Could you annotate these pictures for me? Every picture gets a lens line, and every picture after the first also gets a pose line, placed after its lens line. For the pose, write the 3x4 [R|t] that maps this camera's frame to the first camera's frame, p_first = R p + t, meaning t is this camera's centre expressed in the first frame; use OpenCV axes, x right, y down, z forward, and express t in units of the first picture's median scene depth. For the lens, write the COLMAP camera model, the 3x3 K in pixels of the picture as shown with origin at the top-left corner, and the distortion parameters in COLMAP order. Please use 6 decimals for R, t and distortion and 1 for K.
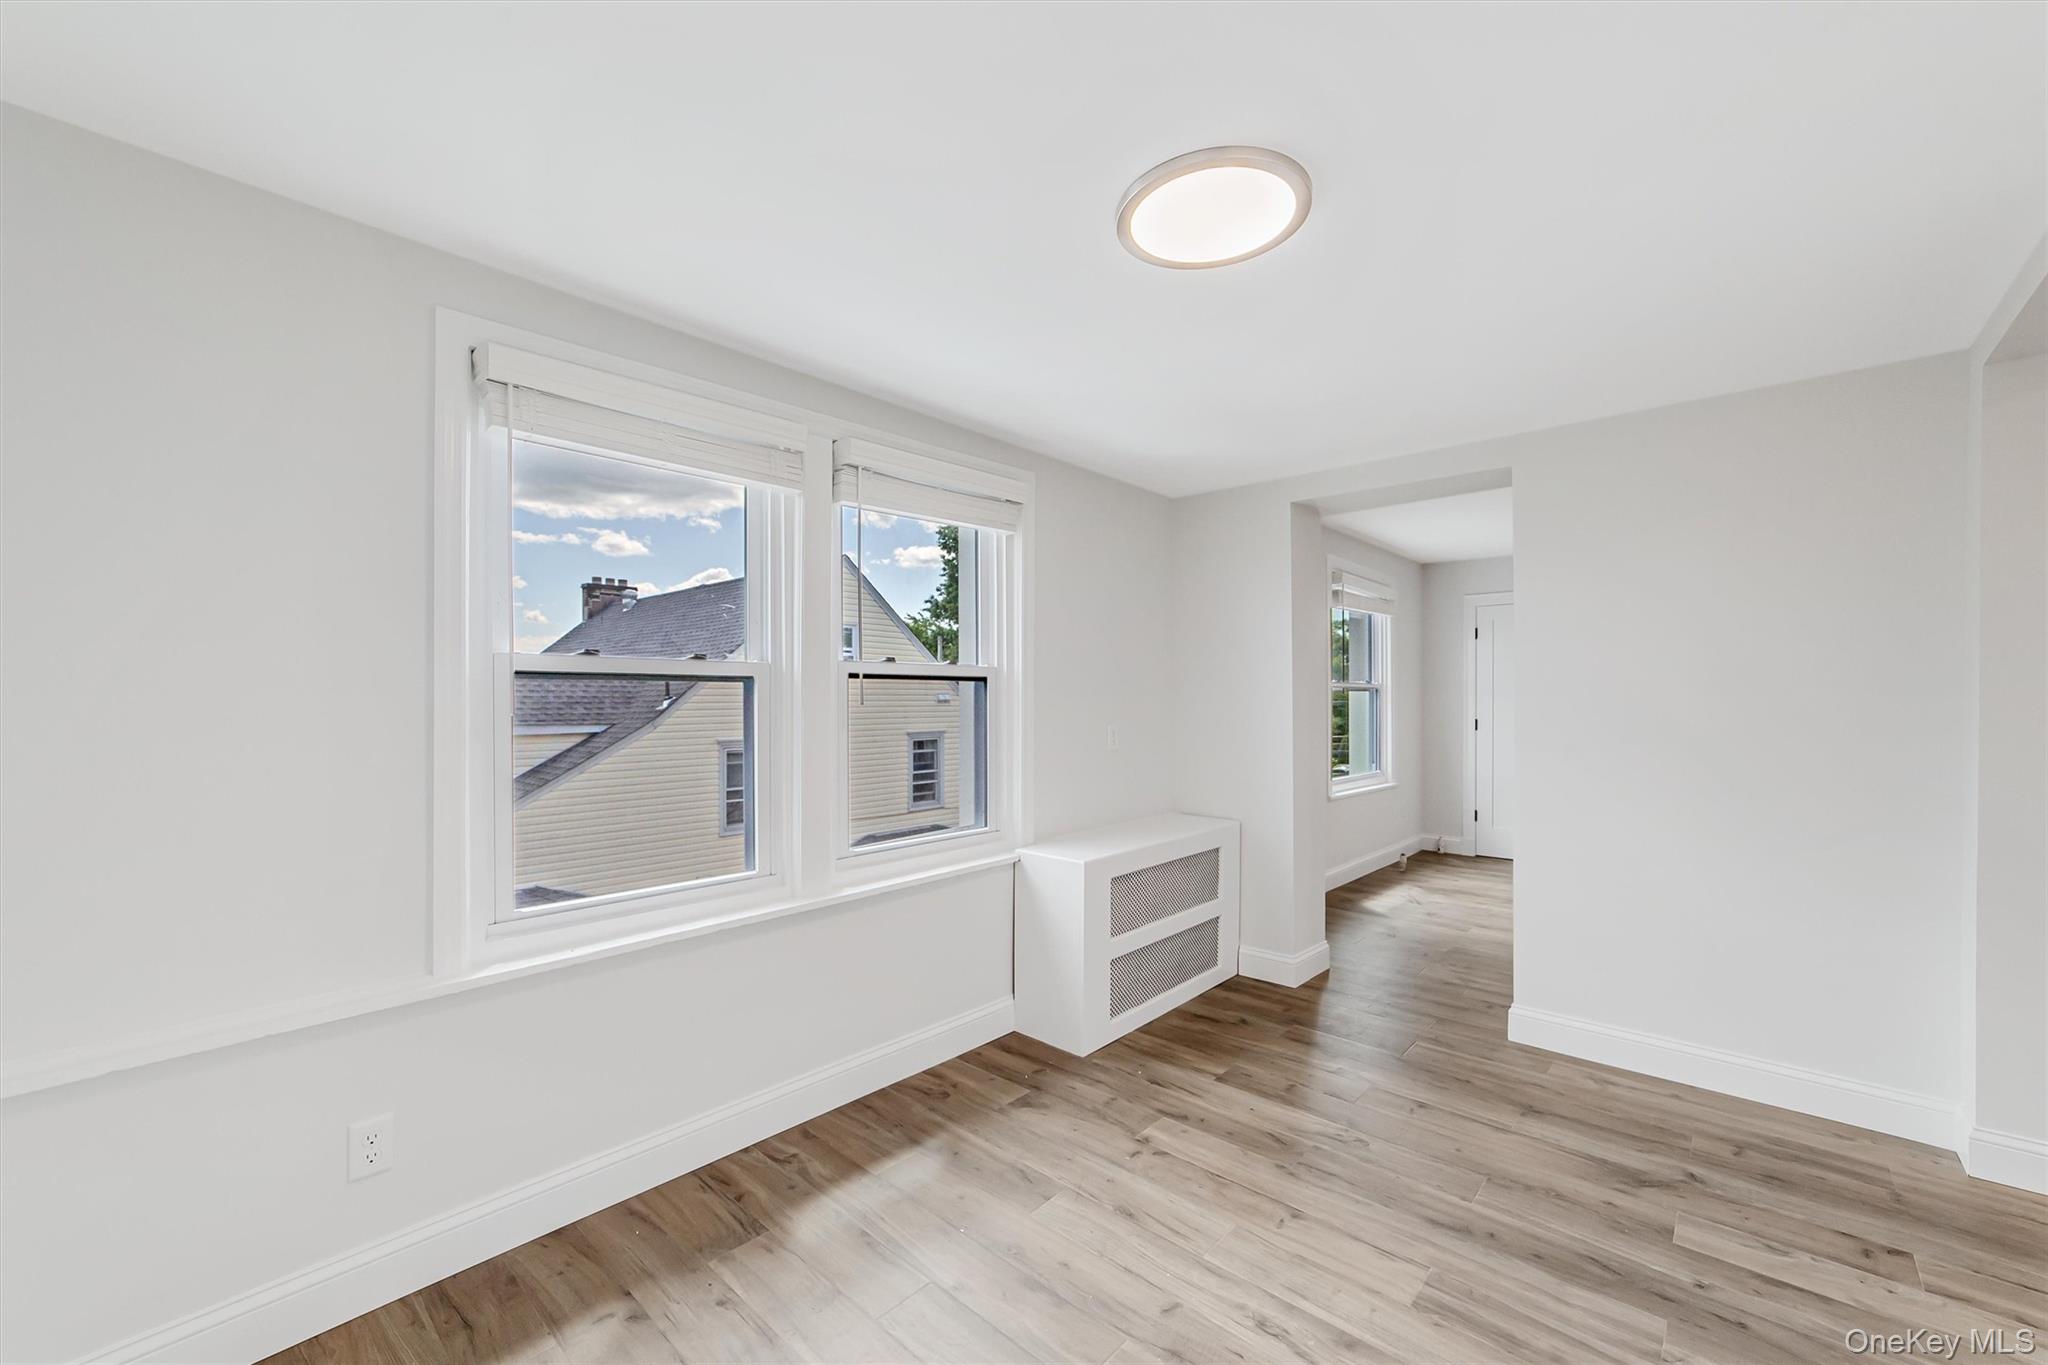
lens RADIAL K [[814.8, 0, 1043.8], [0, 814.8, 694.5], [0, 0, 1]] dist [-0.003048, 0.004454]
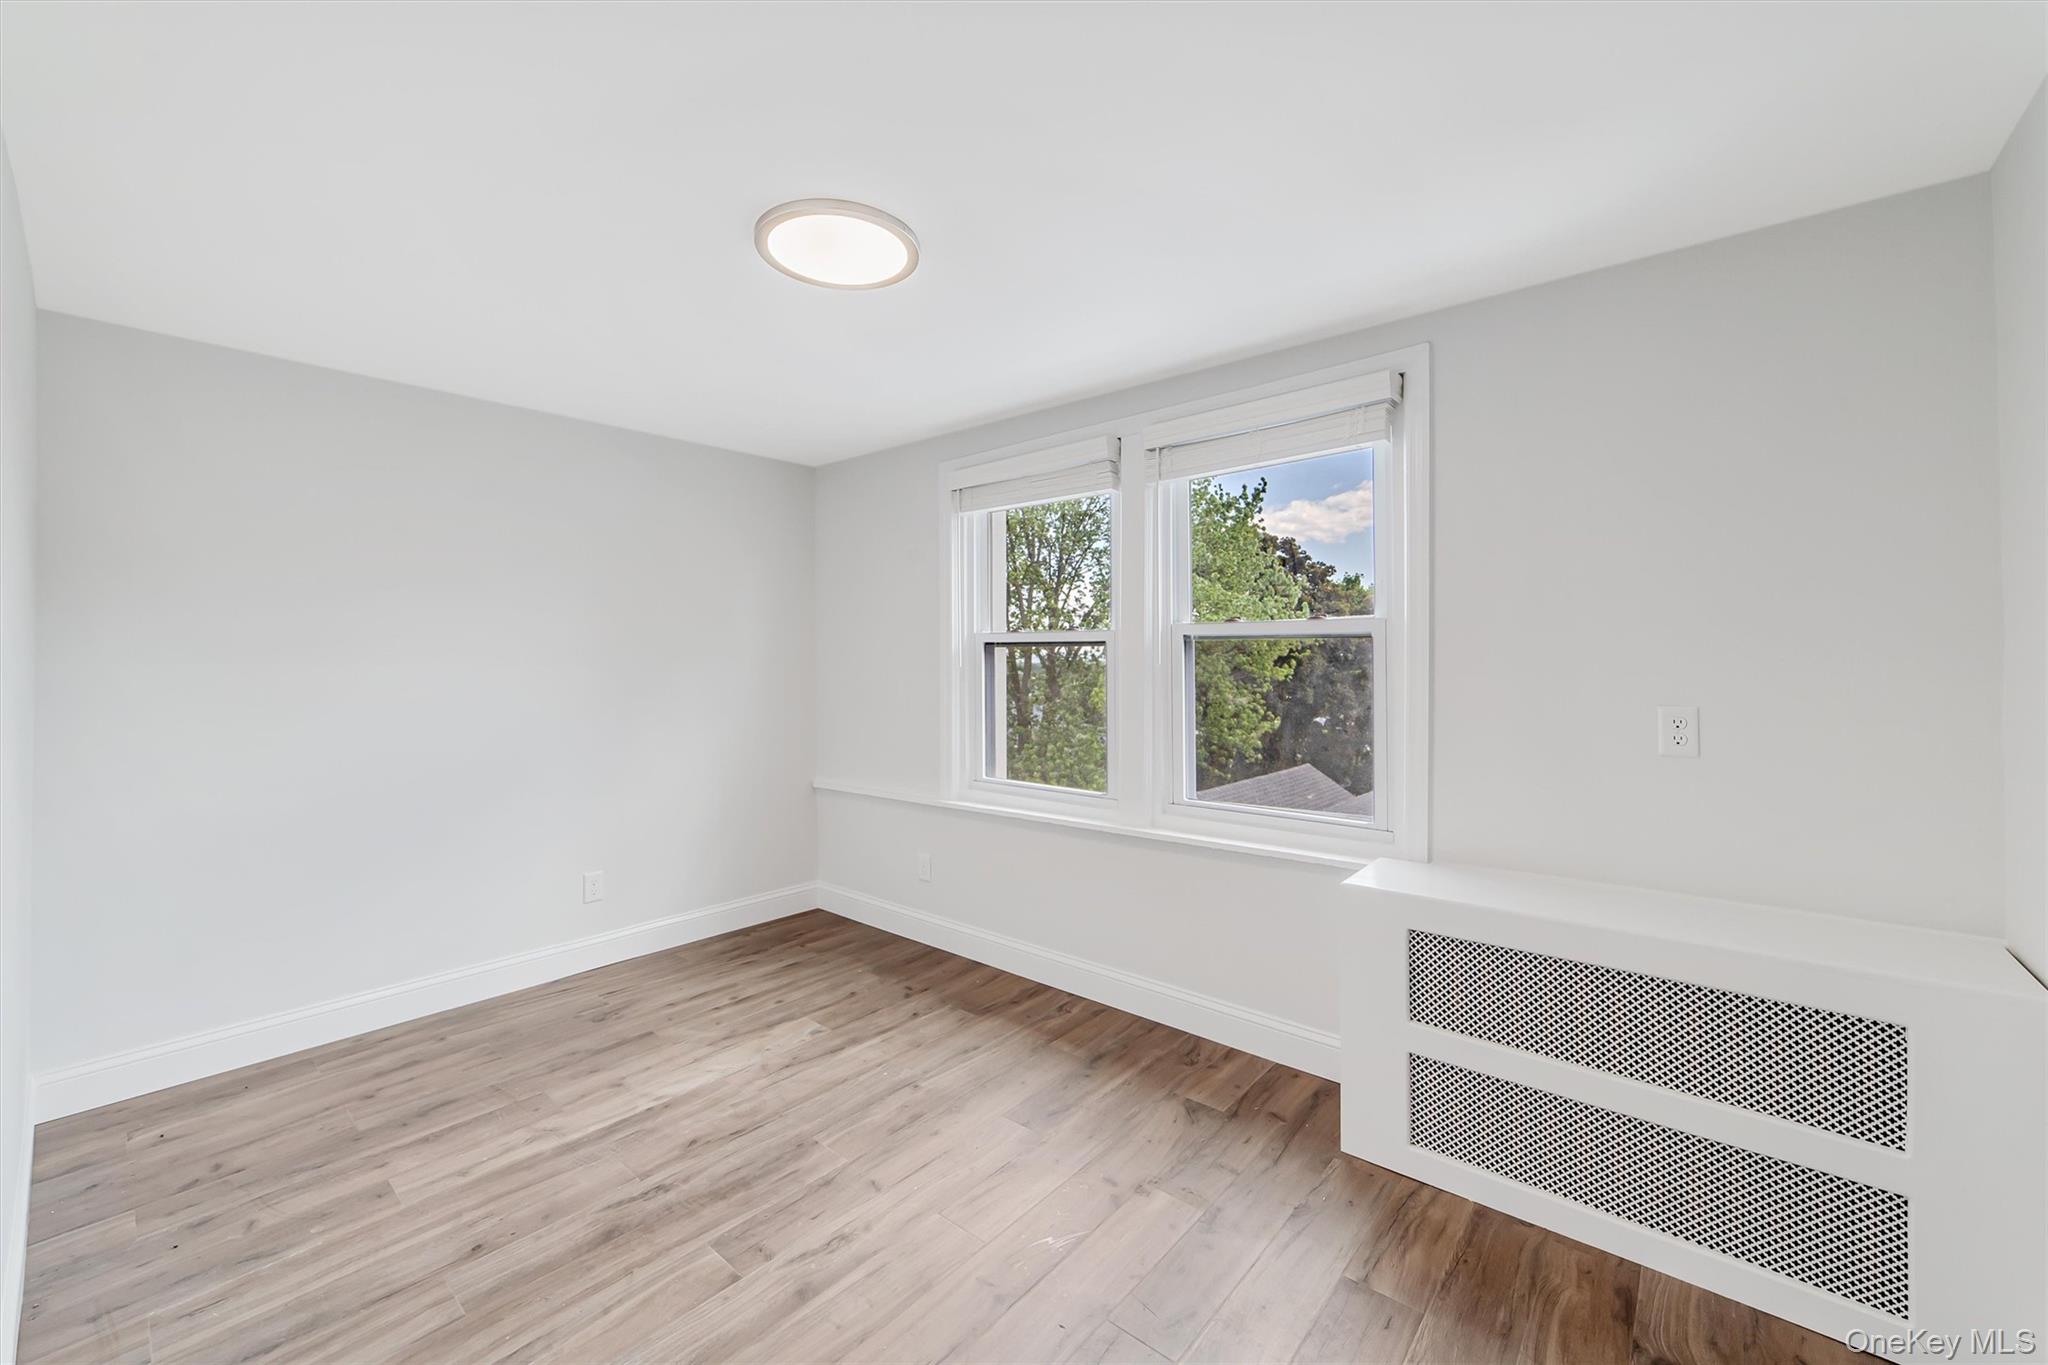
lens RADIAL K [[814.8, 0, 993.0], [0, 814.8, 647.1], [0, 0, 1]] dist [-0.003048, 0.004454]
pose [[-0.000040, -0.016349, -0.999866, 1.080237], [0.005526, 0.999851, -0.016349, 0.007692], [0.999985, -0.005526, 0.000050, 0.955865]]
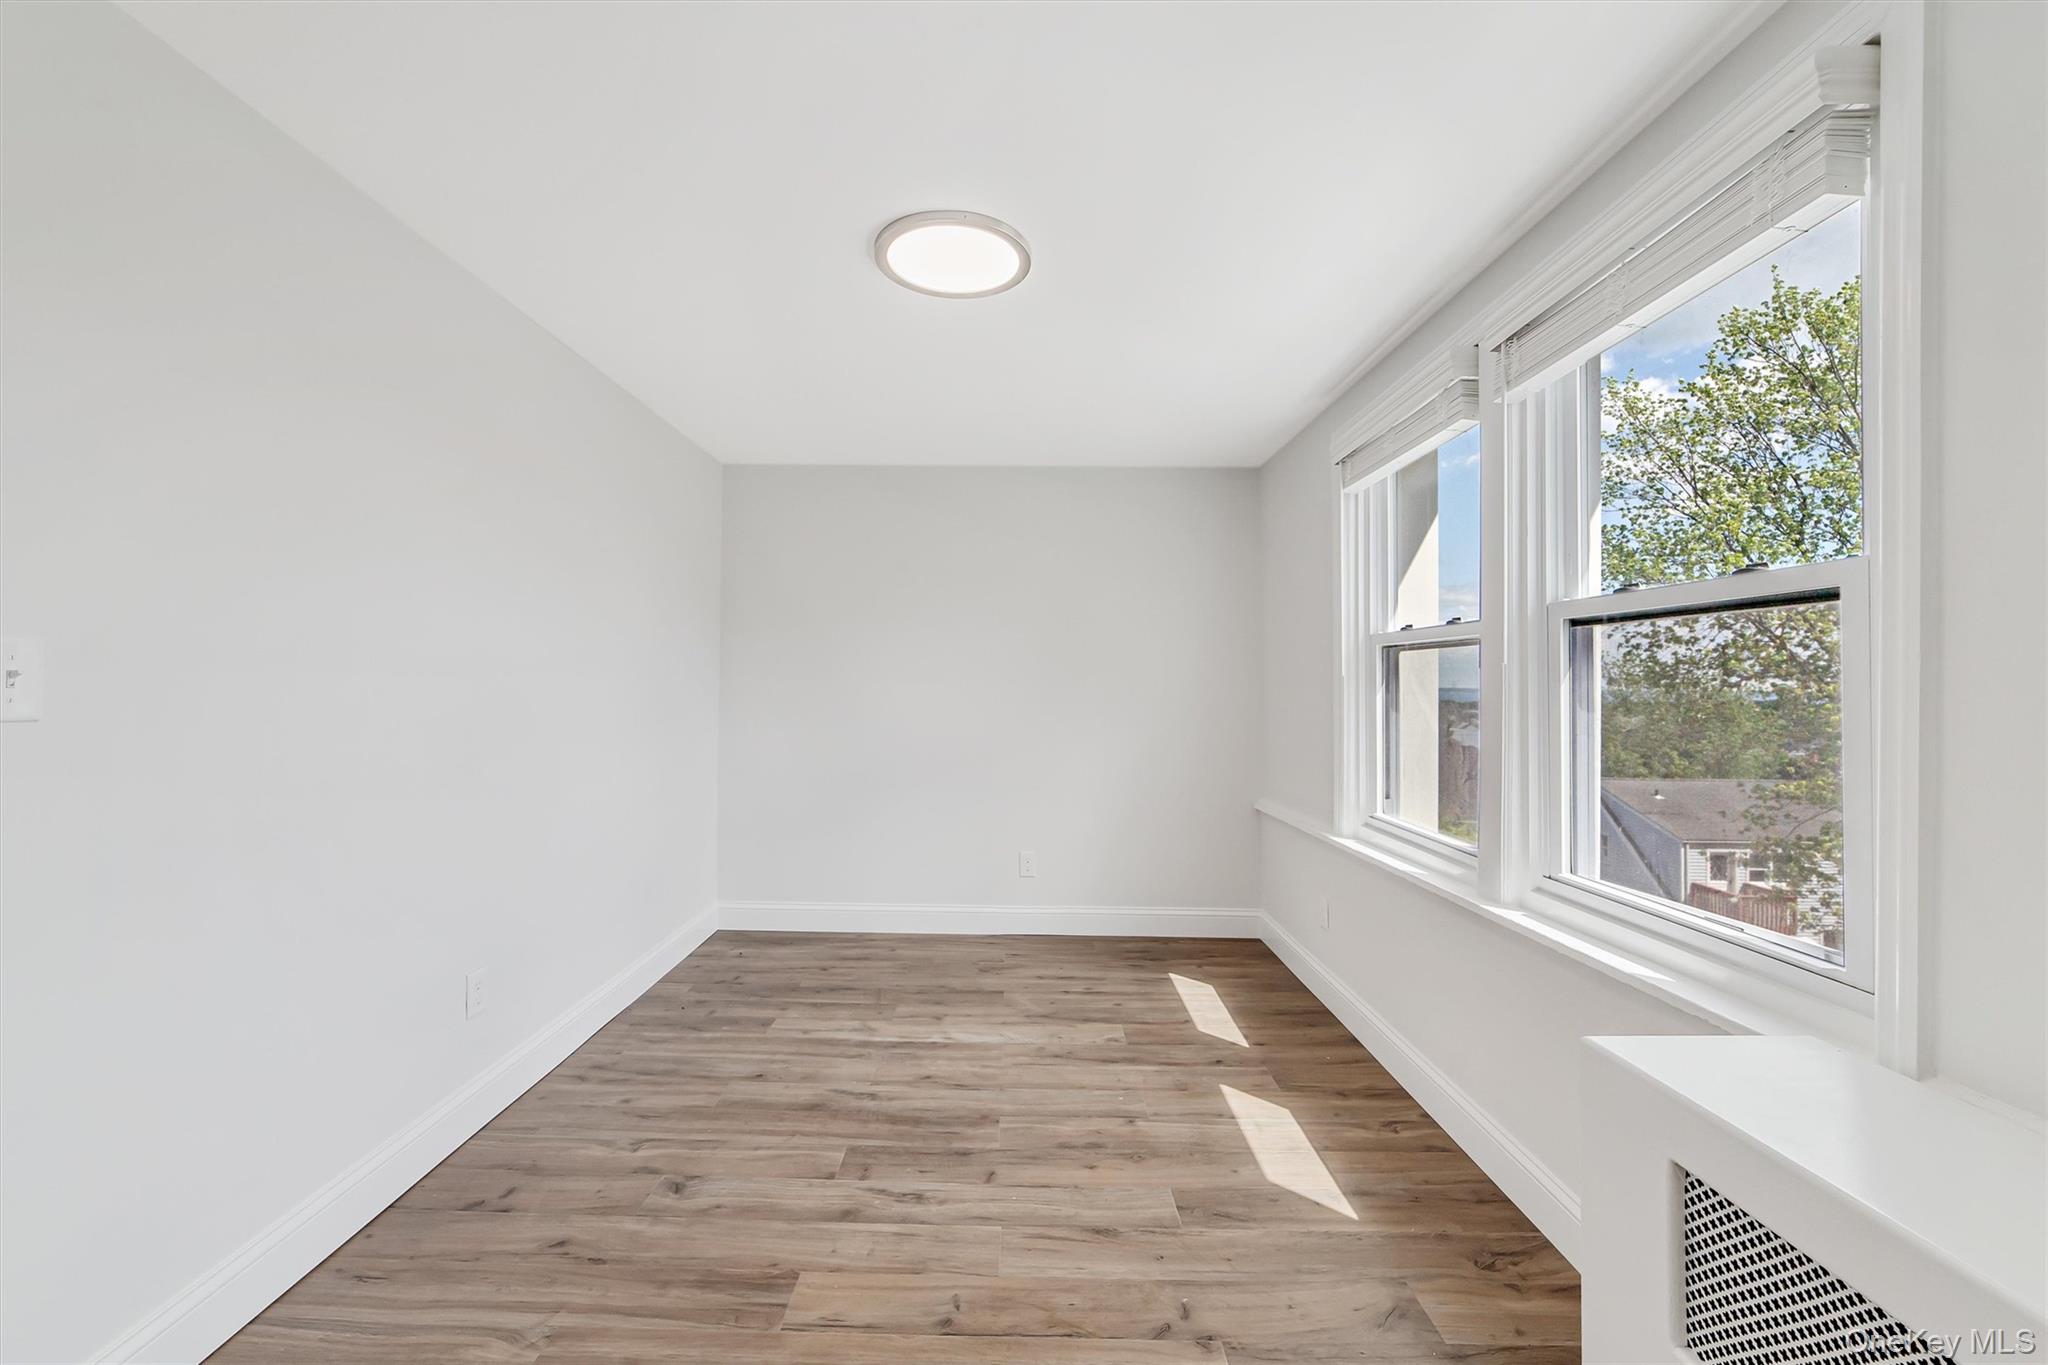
lens RADIAL K [[814.8, 0, 1010.1], [0, 814.8, 677.8], [0, 0, 1]] dist [-0.003048, 0.004454]
pose [[-0.754591, -0.014973, -0.656025, 0.741347], [-0.006797, 0.999864, -0.015003, 0.047257], [0.656161, -0.006863, -0.754590, 1.552082]]
